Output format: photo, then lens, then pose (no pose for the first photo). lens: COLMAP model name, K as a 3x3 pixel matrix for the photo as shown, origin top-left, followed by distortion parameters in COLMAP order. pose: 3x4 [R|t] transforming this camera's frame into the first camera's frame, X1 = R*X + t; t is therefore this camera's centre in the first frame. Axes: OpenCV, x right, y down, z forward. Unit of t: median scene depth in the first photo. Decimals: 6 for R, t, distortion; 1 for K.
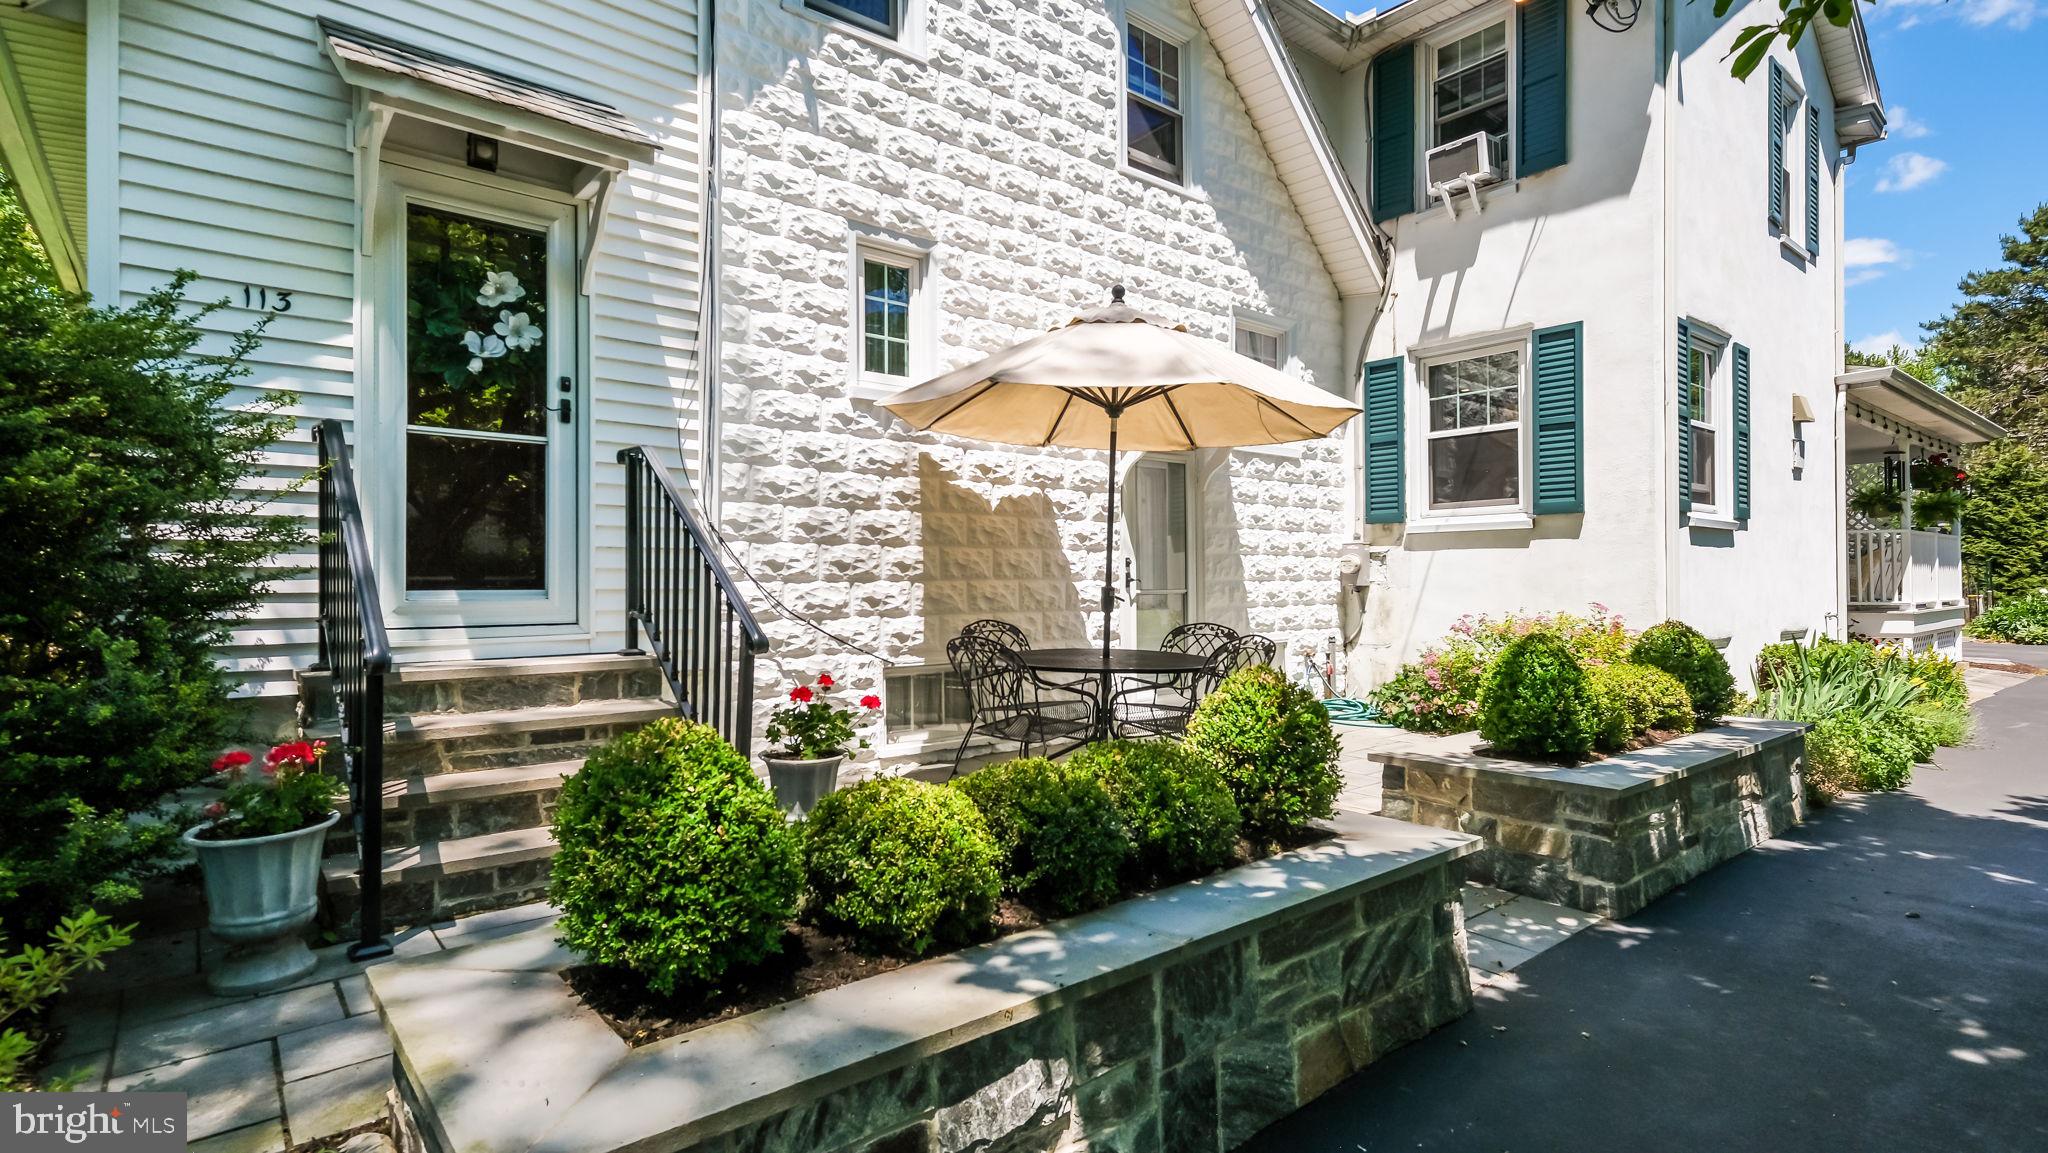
lens RADIAL K [[1004.4, 0, 1015.2], [0, 1004.4, 581.2], [0, 0, 1]] dist [0.015134, -0.000027]
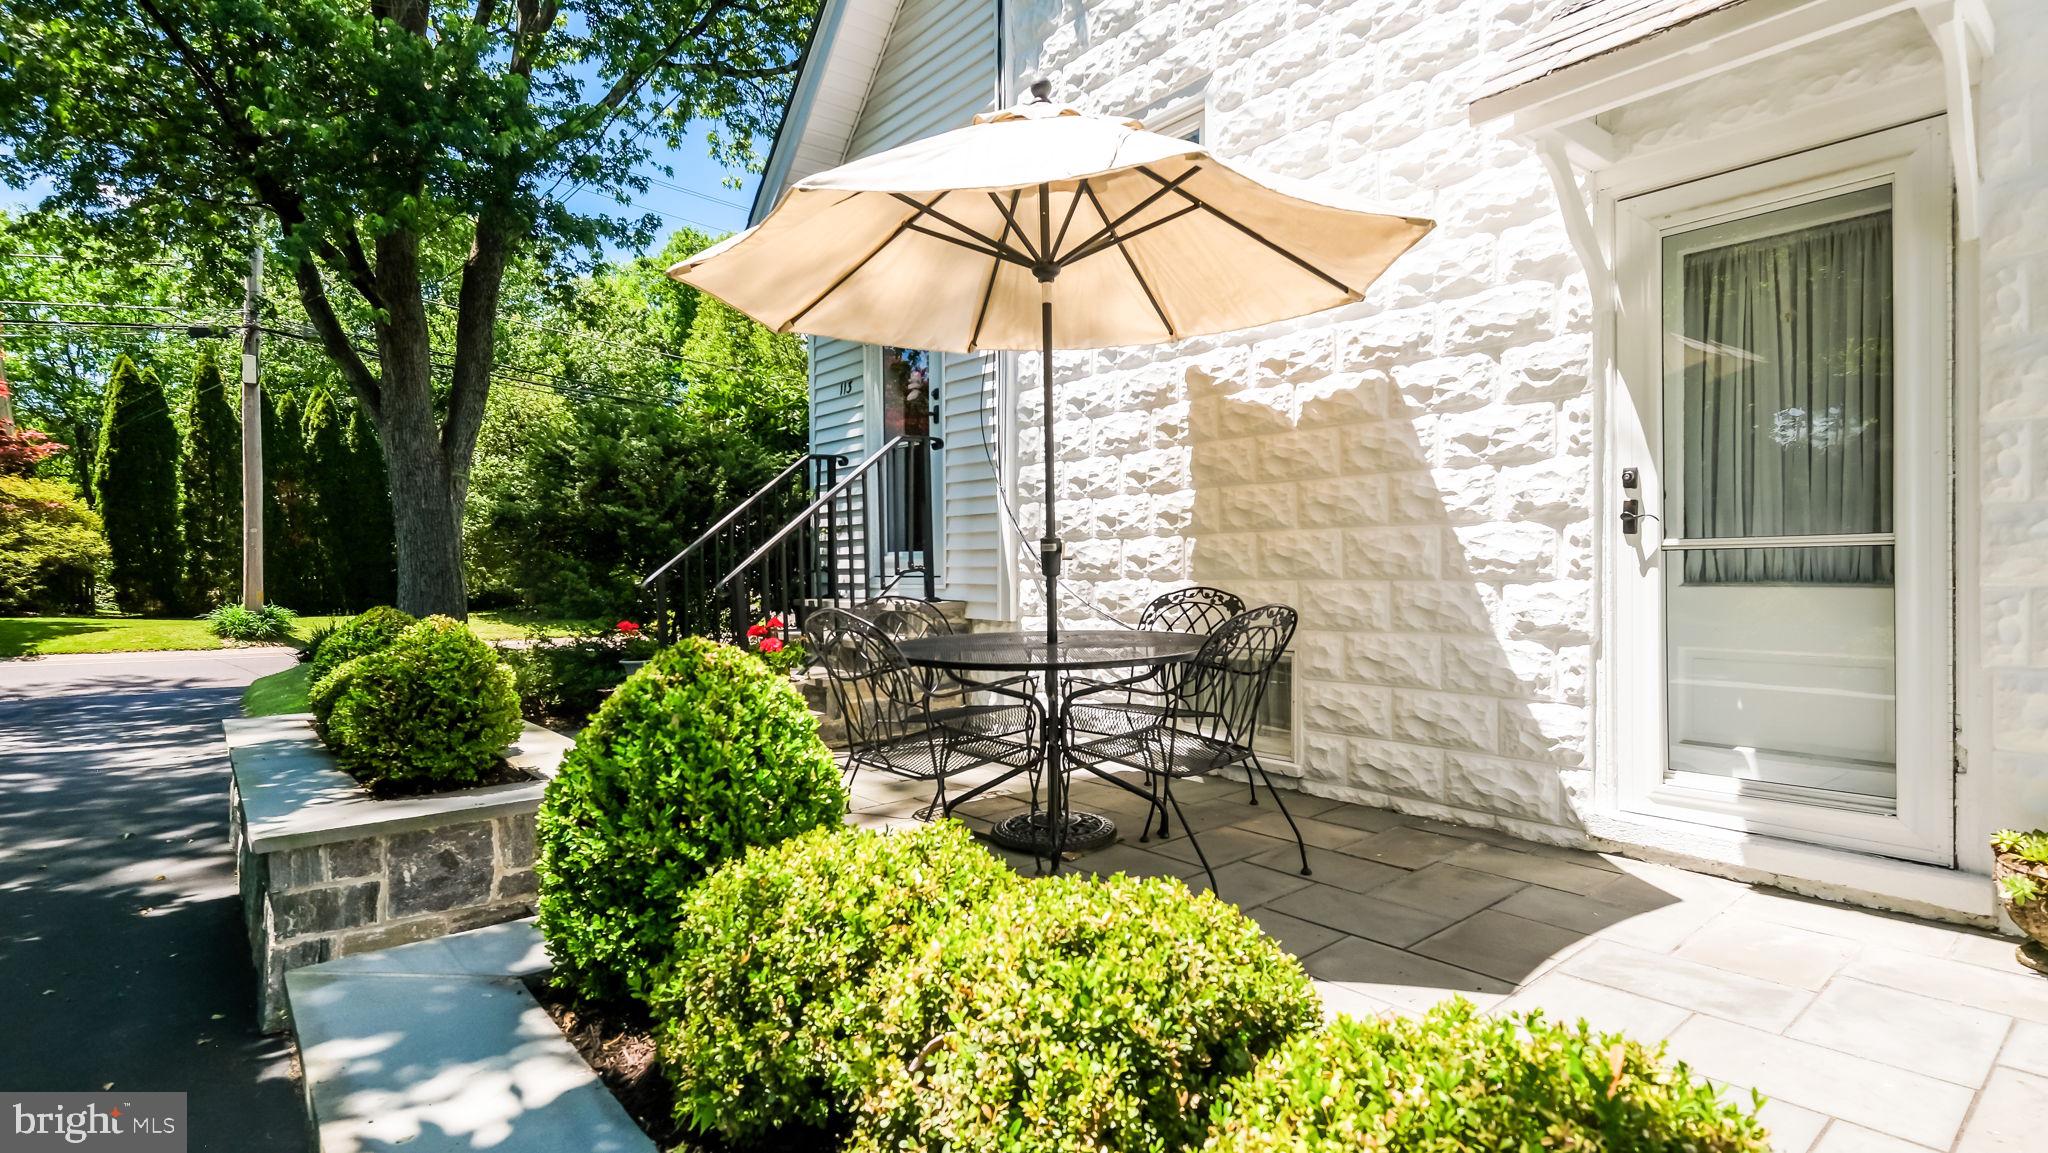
lens RADIAL K [[1004.4, 0, 1015.2], [0, 1004.4, 581.2], [0, 0, 1]] dist [0.015134, -0.000027]
pose [[-0.012351, 0.020970, -0.999704, 0.705843], [0.011400, 0.999718, 0.020829, 0.018313], [0.999859, -0.011139, -0.012586, 0.908730]]
